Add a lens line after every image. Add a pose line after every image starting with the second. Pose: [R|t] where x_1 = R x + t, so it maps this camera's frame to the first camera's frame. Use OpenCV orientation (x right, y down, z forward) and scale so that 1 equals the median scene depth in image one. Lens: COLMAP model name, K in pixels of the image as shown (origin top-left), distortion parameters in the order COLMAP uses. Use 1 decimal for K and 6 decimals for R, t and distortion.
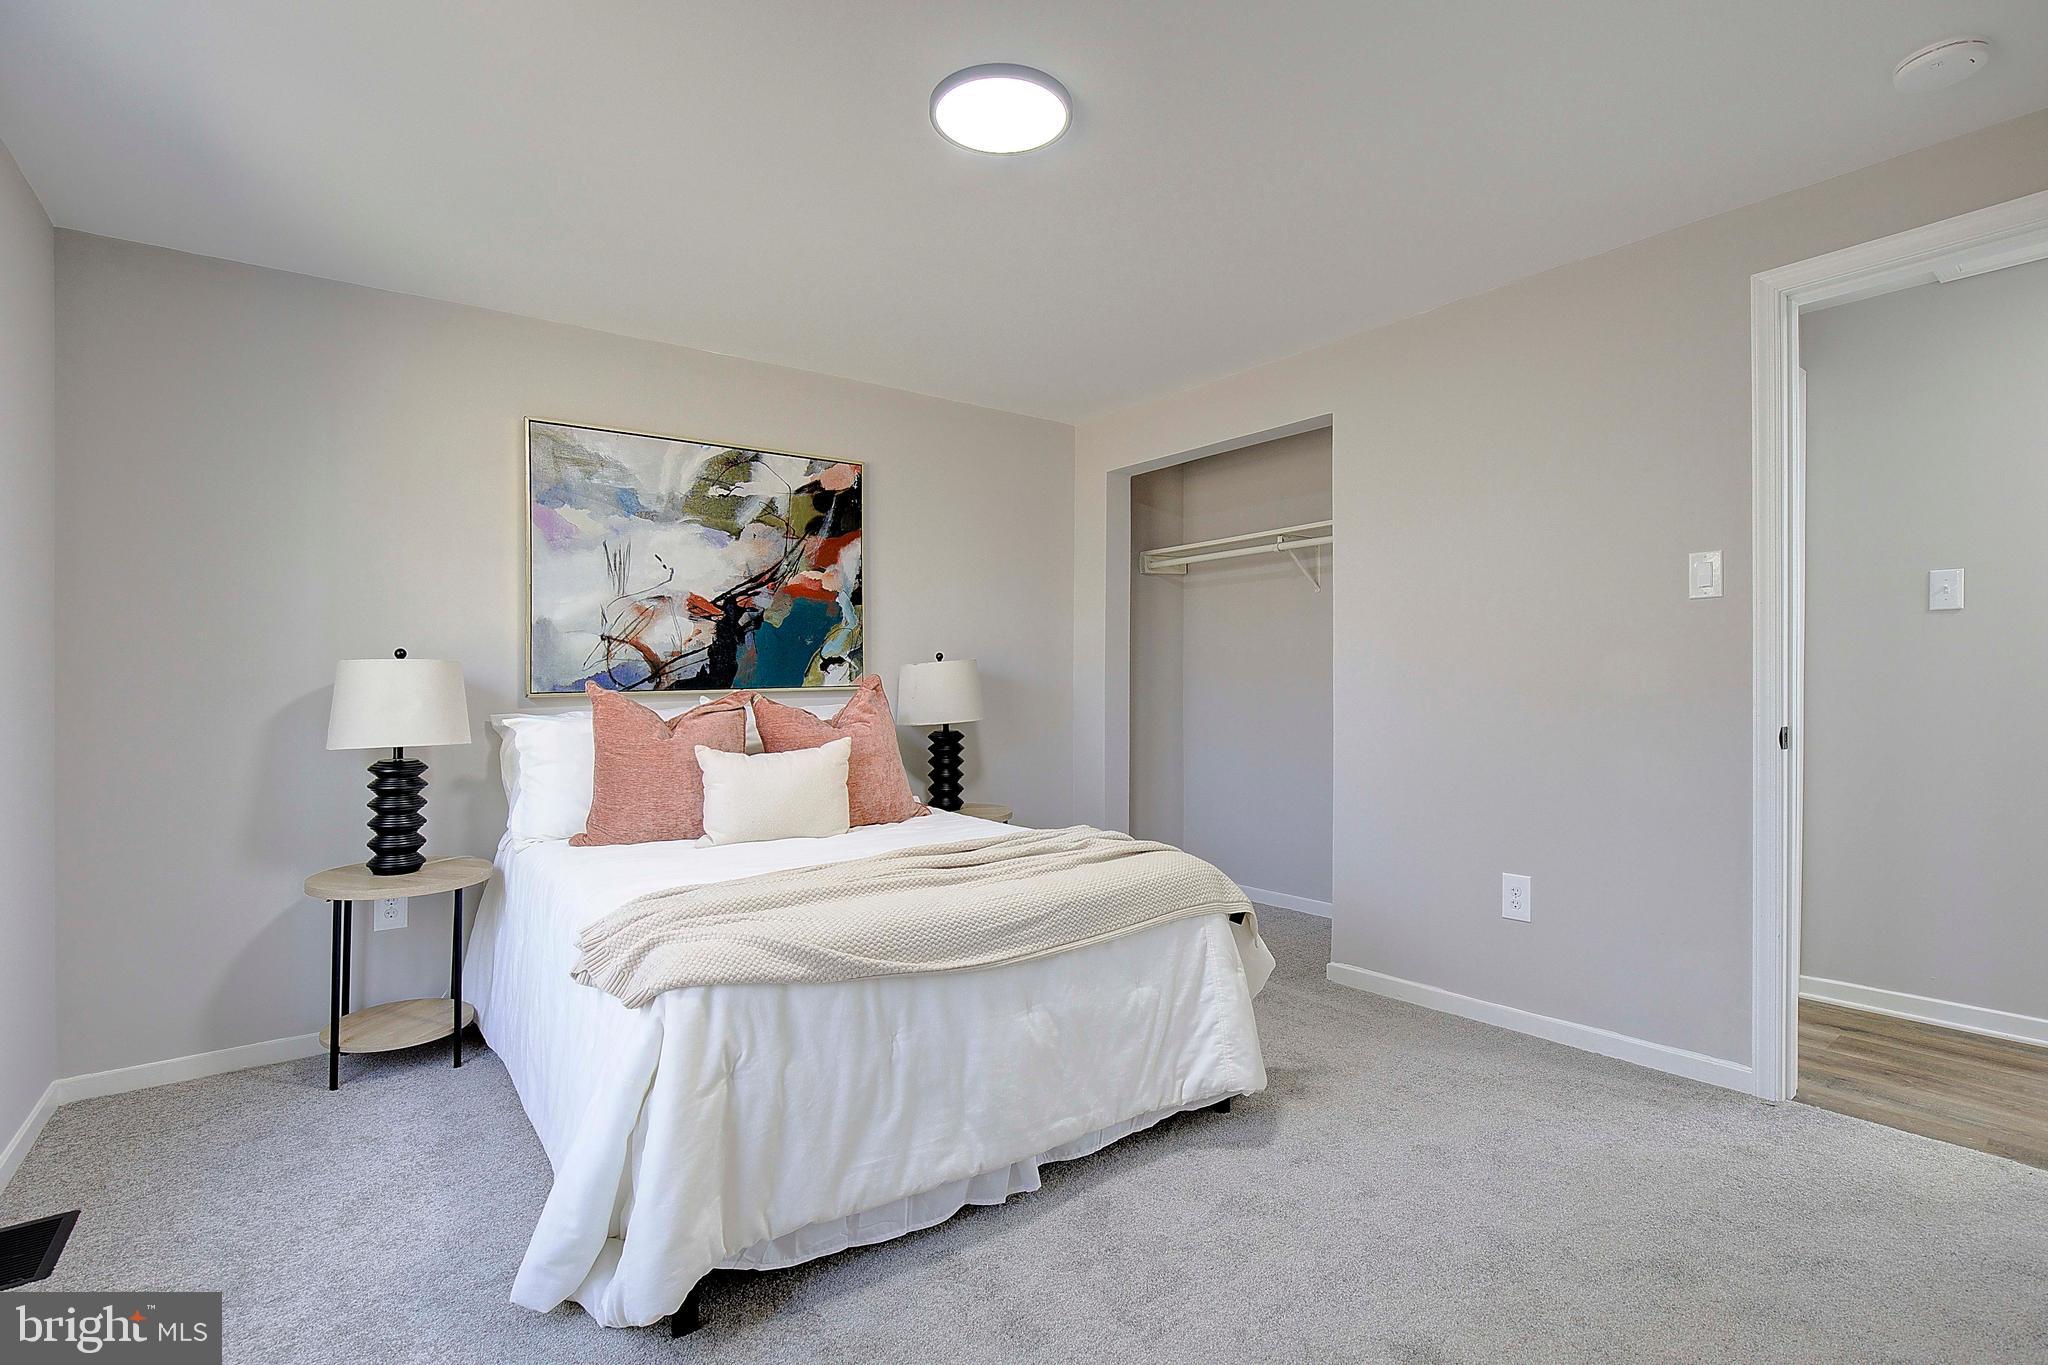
lens RADIAL K [[953.4, 0, 1050.9], [0, 953.4, 691.4], [0, 0, 1]] dist [-0.018962, 0.000243]
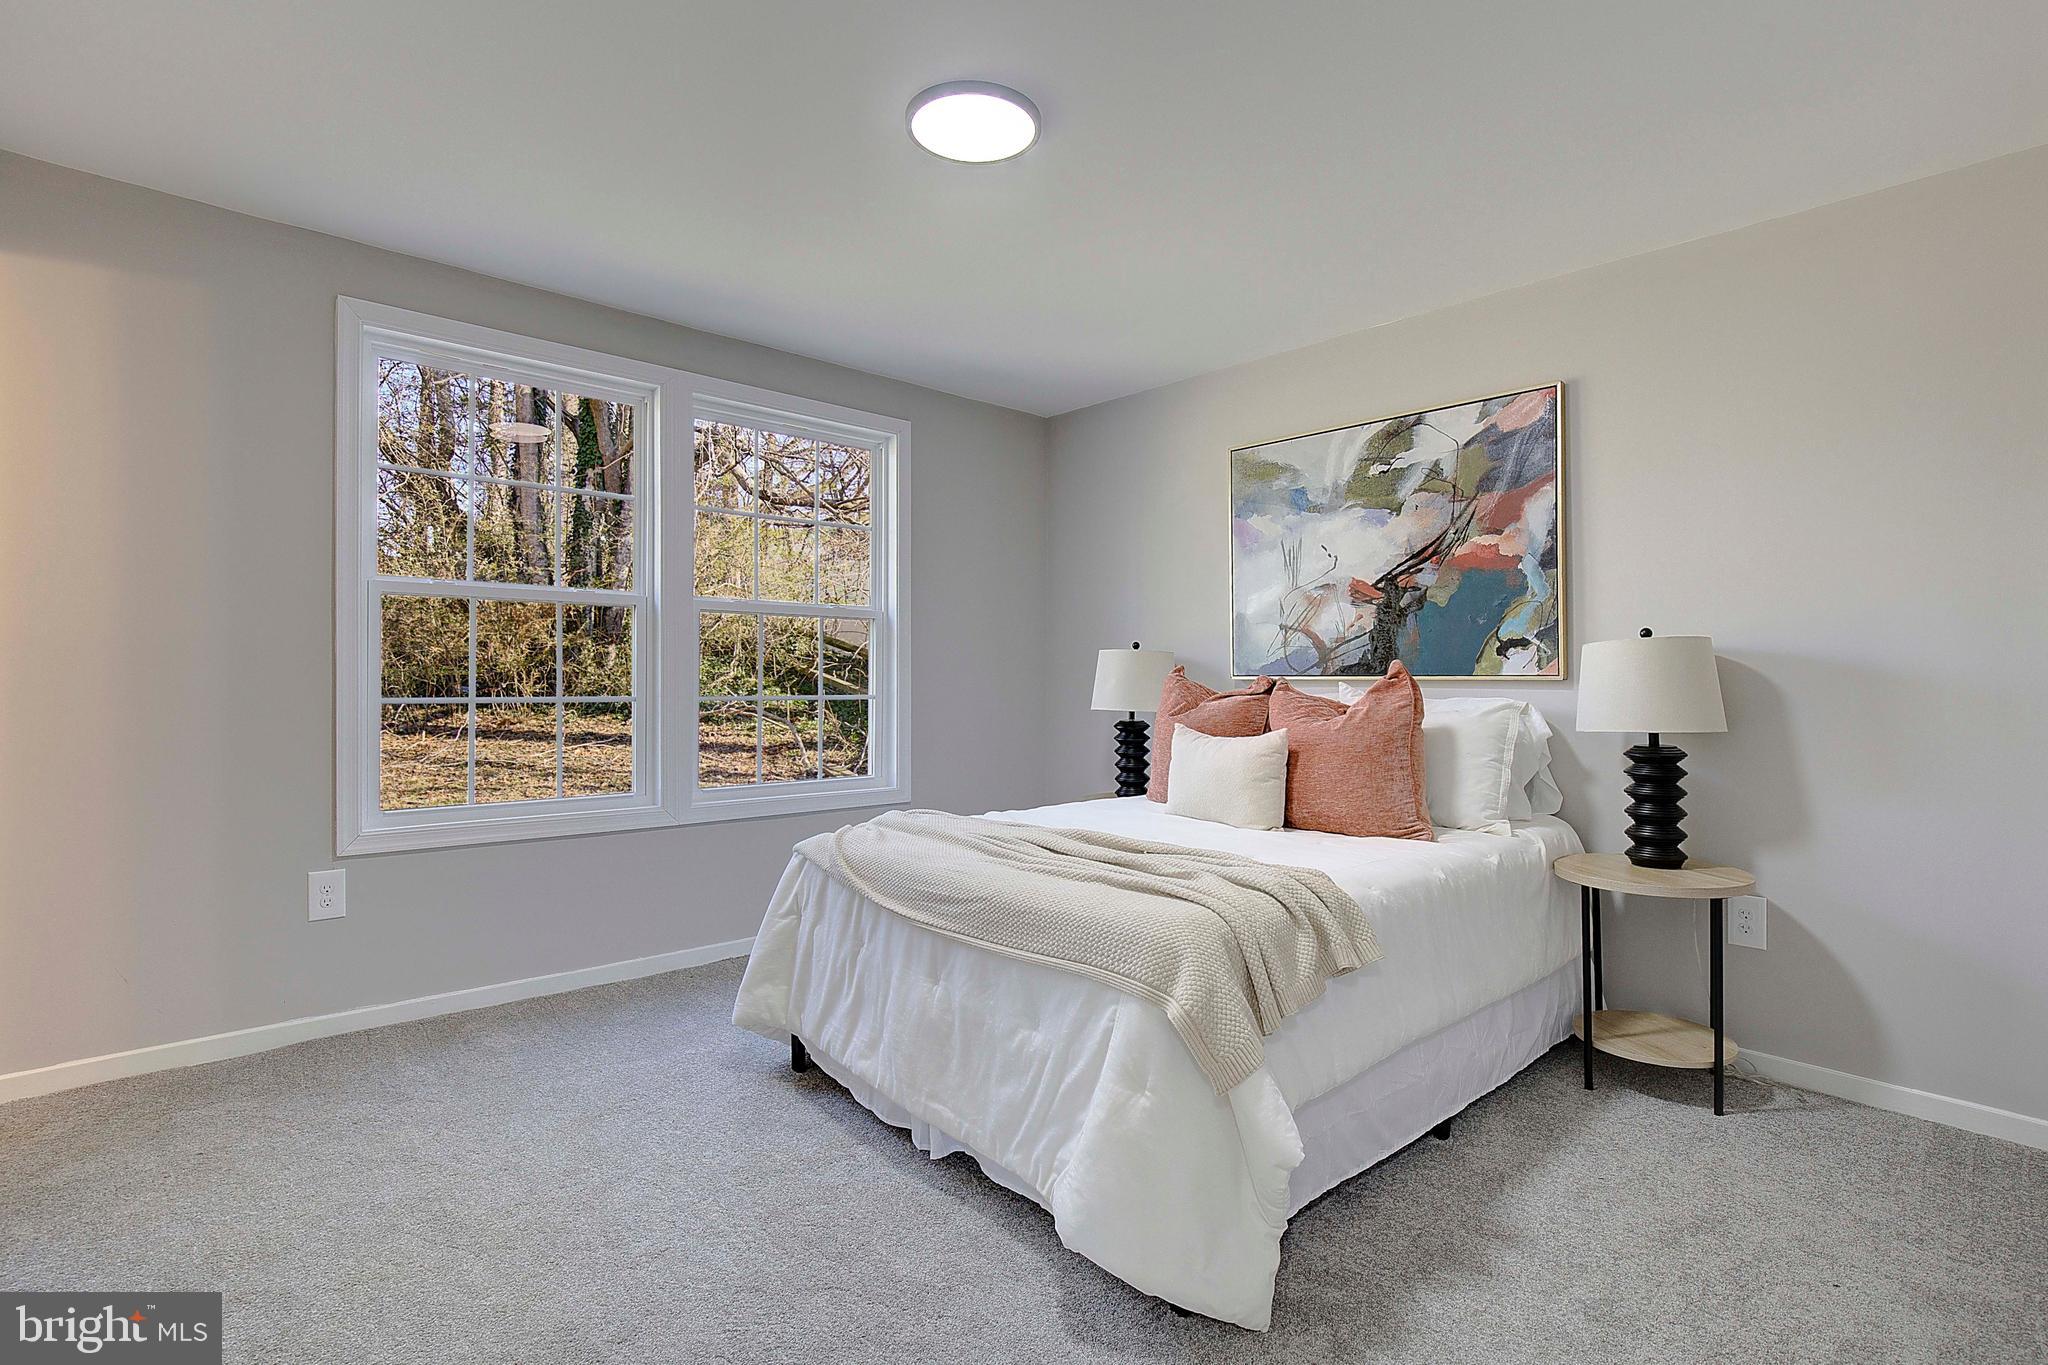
lens RADIAL K [[959.7, 0, 1020.8], [0, 959.7, 660.8], [0, 0, 1]] dist [-0.025373, -0.000047]
pose [[0.075109, -0.002378, -0.997172, 0.576425], [-0.020705, 0.999778, -0.003944, -0.006194], [0.996960, 0.020943, 0.075043, 0.569627]]
